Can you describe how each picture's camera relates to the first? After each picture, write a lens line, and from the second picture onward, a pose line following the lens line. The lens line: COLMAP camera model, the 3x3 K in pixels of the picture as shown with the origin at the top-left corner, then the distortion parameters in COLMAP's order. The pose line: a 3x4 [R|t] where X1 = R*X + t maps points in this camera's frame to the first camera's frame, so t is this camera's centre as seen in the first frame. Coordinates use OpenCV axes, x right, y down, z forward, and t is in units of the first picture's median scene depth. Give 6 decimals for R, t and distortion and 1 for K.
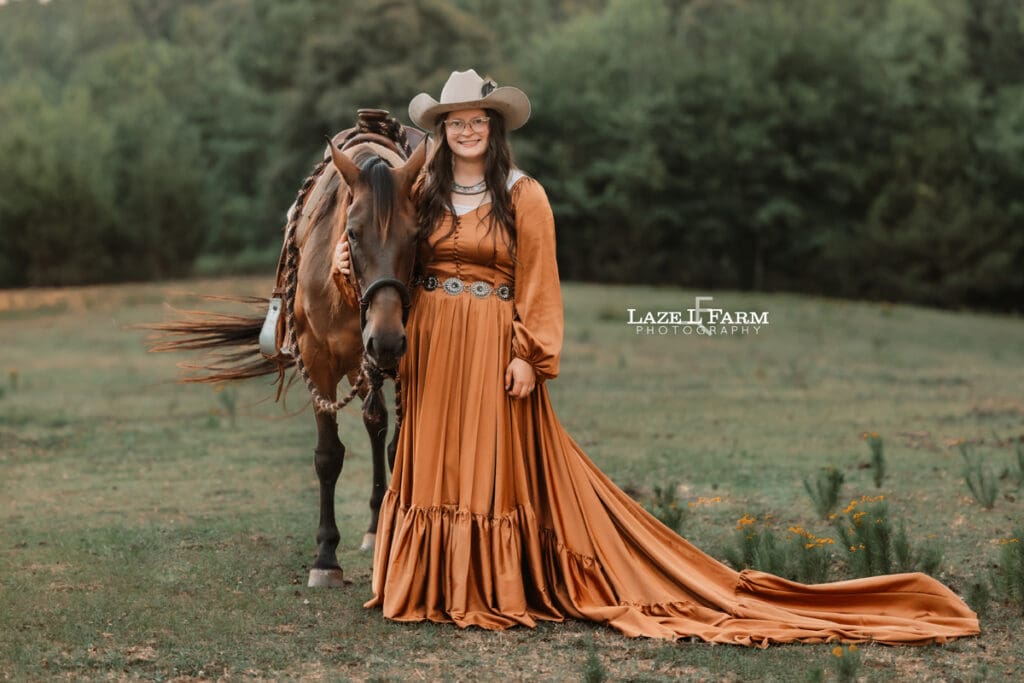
lens RADIAL K [[4037.8, 0, 439.2], [0, 4037.8, 317.6], [0, 0, 1]] dist [0.206319, -4.192877]
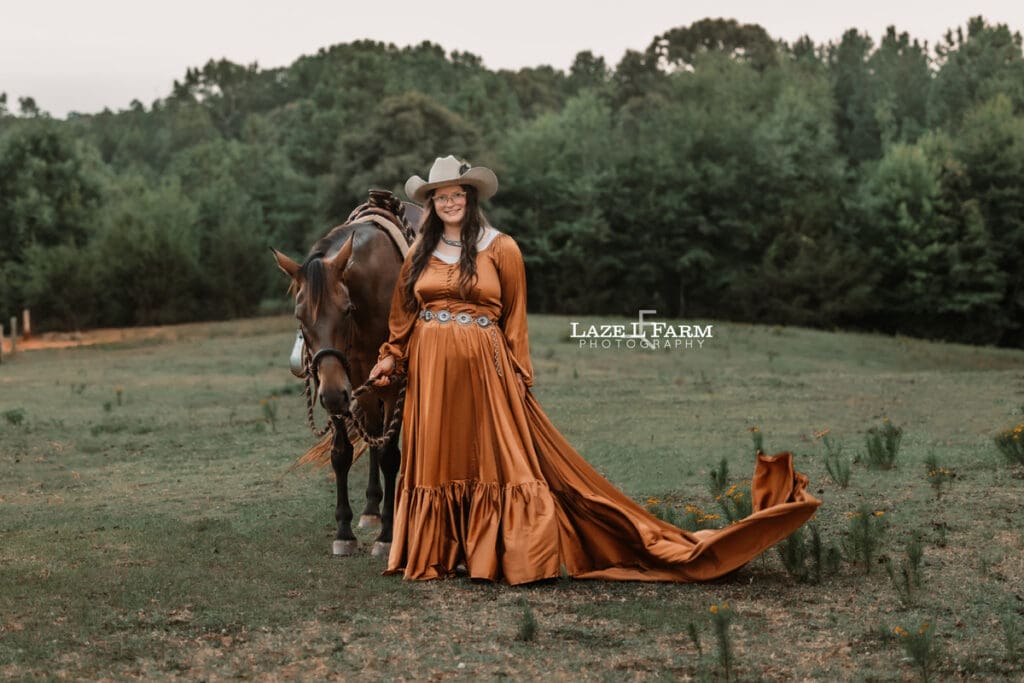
lens RADIAL K [[2979.2, 0, 377.1], [0, 2979.2, 274.4], [0, 0, 1]] dist [0.130017, 0.096321]
pose [[0.999448, -0.019611, -0.026807, 0.005189], [0.019024, 0.999578, -0.021966, -0.001146], [0.027226, 0.021443, 0.999399, 0.013821]]
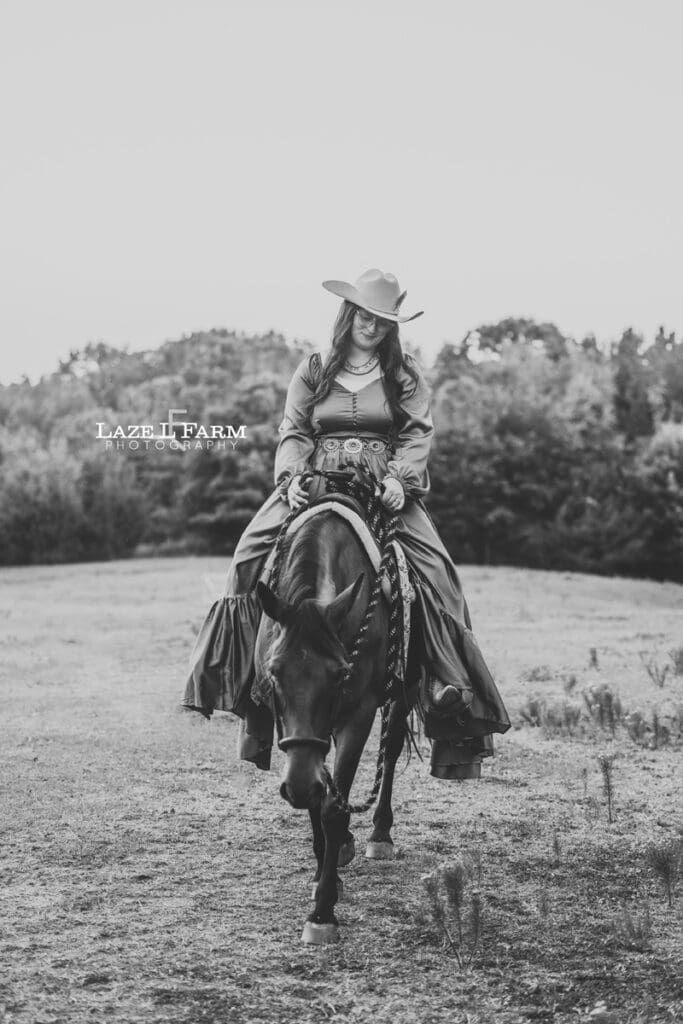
lens RADIAL K [[2674.1, 0, 305.9], [0, 2674.1, 511.4], [0, 0, 1]] dist [0.070375, -0.824604]
pose [[0.999743, -0.004190, 0.022262, -0.016699], [0.004796, 0.999618, -0.027206, 0.000905], [-0.022140, 0.027306, 0.999382, -0.058988]]
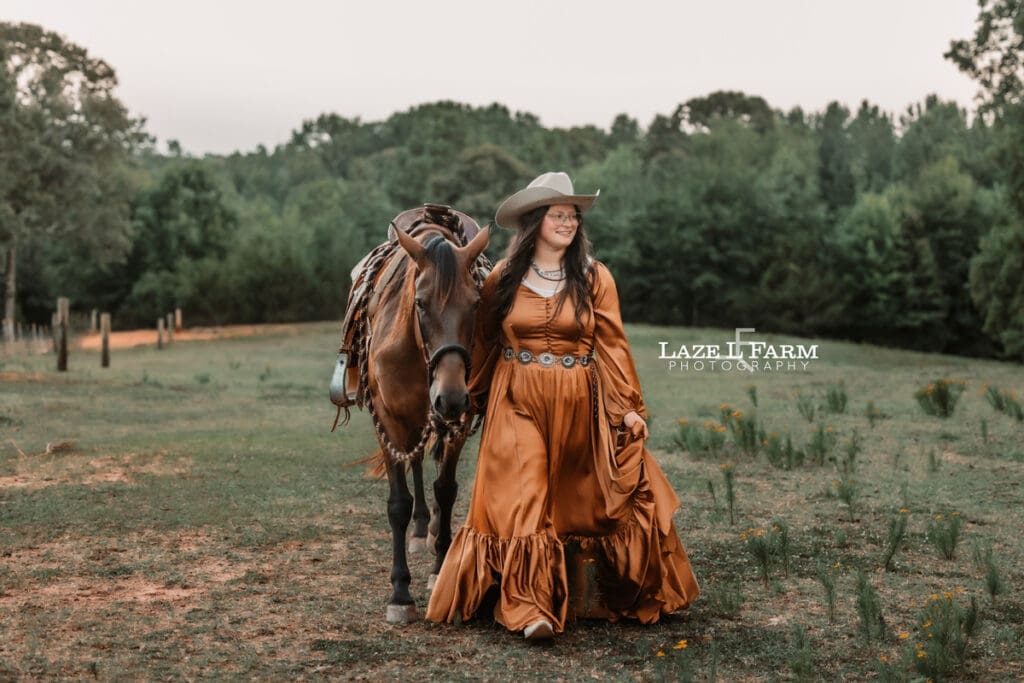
lens RADIAL K [[2613.3, 0, 484.8], [0, 2613.3, 340.0], [0, 0, 1]] dist [0.187452, 0.384644]
pose [[0.999992, 0.002896, -0.002813, -0.006137], [-0.002916, 0.999972, -0.006902, 0.006889], [0.002793, 0.006910, 0.999972, -0.097793]]
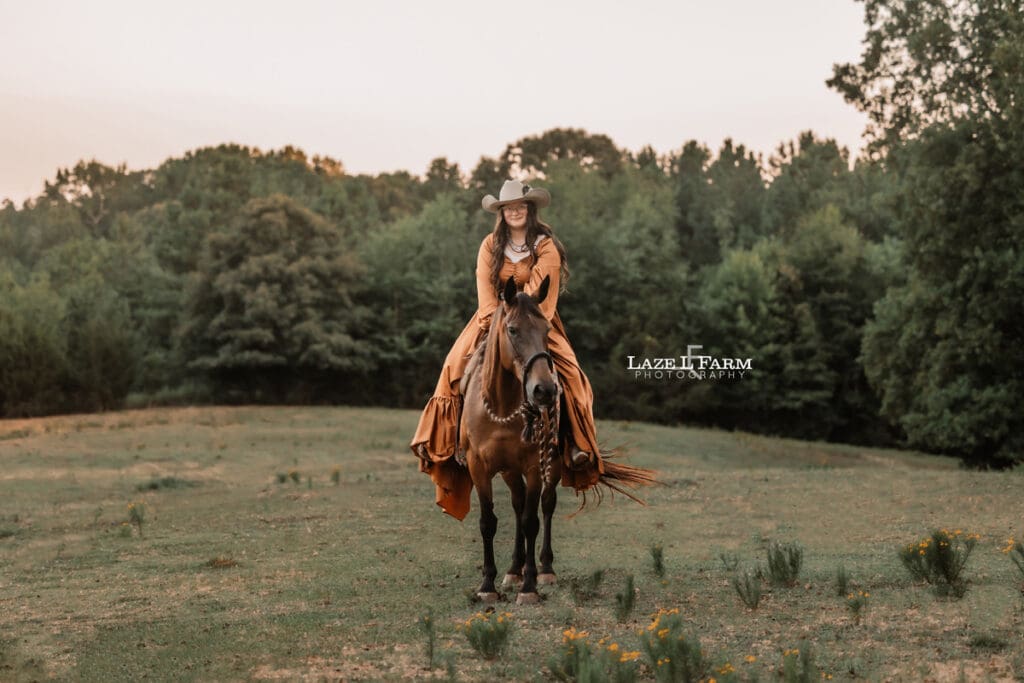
lens RADIAL K [[2674.1, 0, 512.0], [0, 2674.1, 341.5], [0, 0, 1]] dist [0.070375, -0.824604]
pose [[0.996951, -0.011499, 0.077174, 0.000640], [0.013780, 0.999482, -0.029089, -0.004397], [-0.076800, 0.030064, 0.996593, 0.078471]]
